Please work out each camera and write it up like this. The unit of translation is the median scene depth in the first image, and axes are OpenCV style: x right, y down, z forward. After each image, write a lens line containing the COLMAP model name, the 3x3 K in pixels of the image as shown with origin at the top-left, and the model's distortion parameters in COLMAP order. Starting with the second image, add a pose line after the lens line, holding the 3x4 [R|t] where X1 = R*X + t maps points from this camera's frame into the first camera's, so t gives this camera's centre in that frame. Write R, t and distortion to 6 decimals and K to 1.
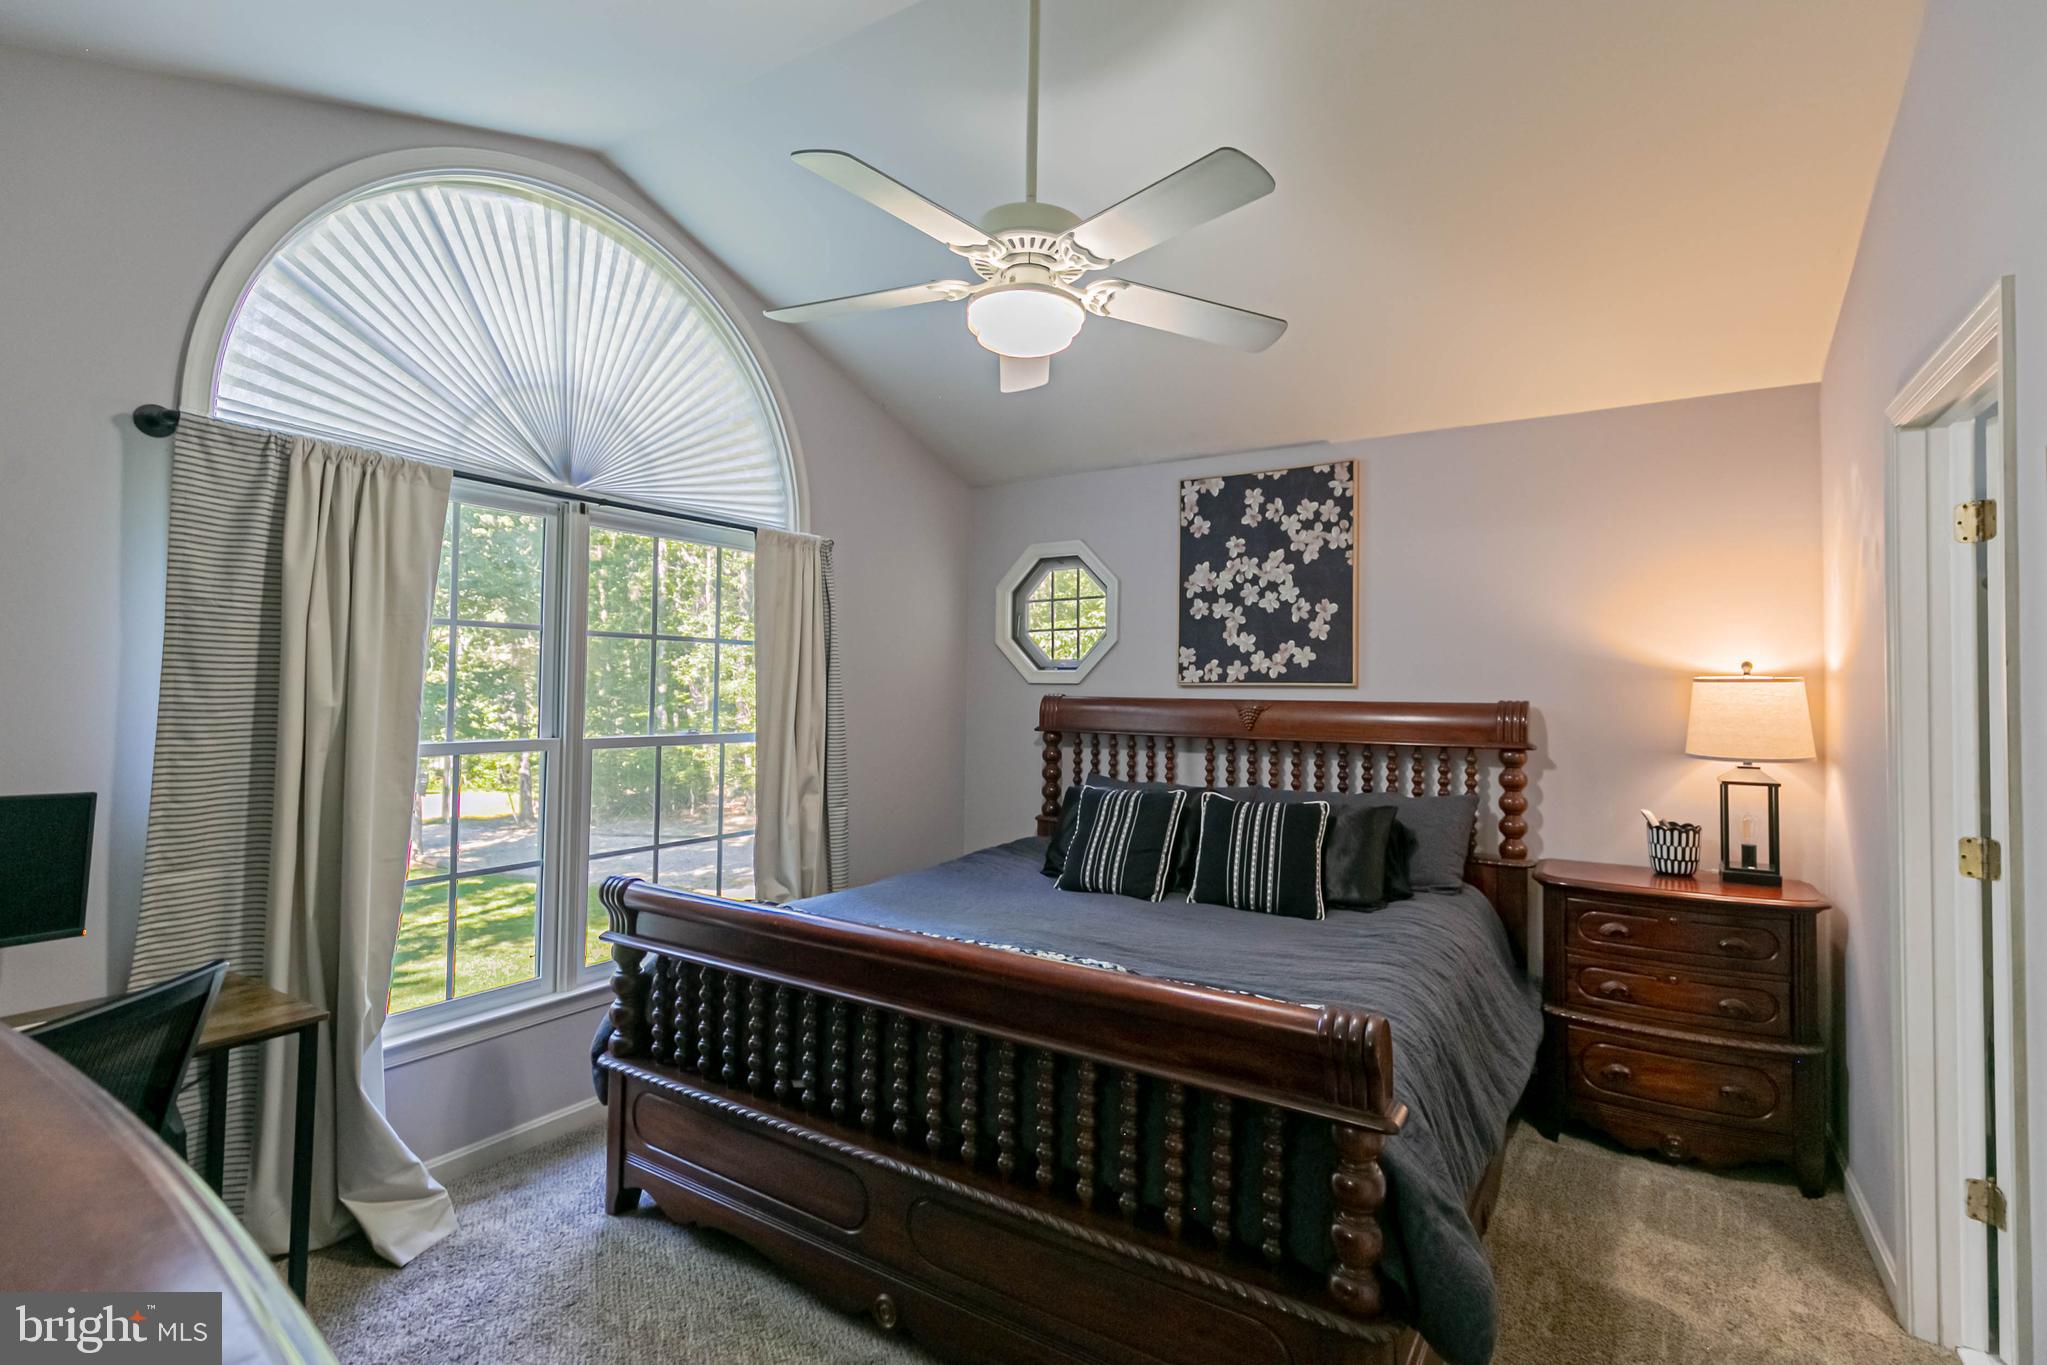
lens RADIAL K [[943.1, 0, 1028.0], [0, 943.1, 667.0], [0, 0, 1]] dist [0.000899, -0.000862]
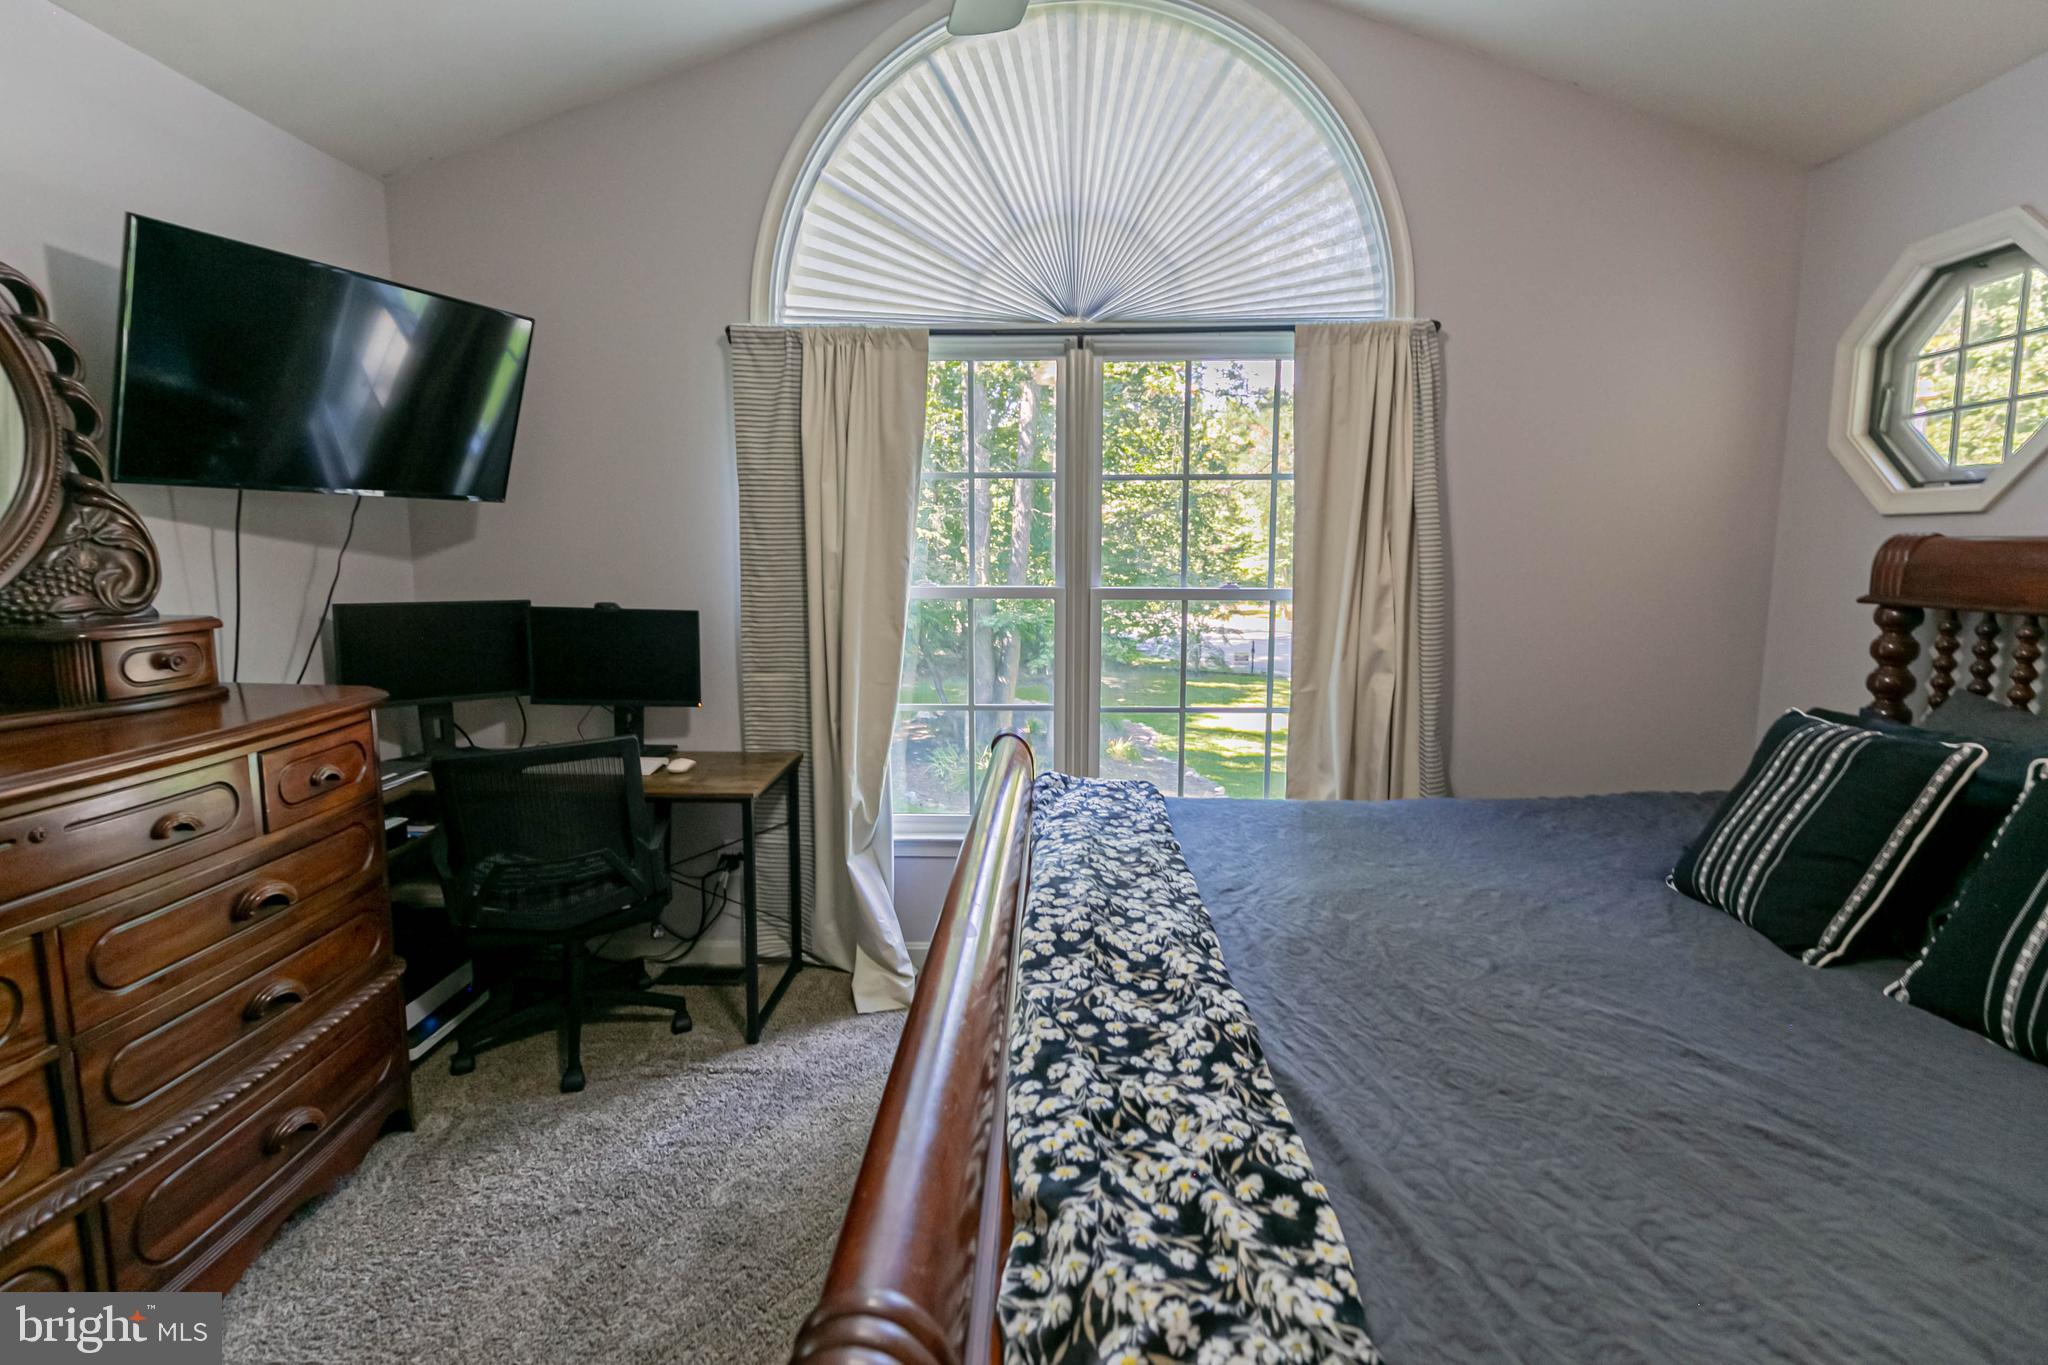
lens RADIAL K [[943.5, 0, 1028.6], [0, 943.5, 666.9], [0, 0, 1]] dist [0.000899, -0.000862]
pose [[0.512015, 0.099074, -0.853244, 0.324768], [0.030245, 0.990631, 0.133175, 0.024661], [0.858444, -0.093994, 0.504222, 0.433842]]
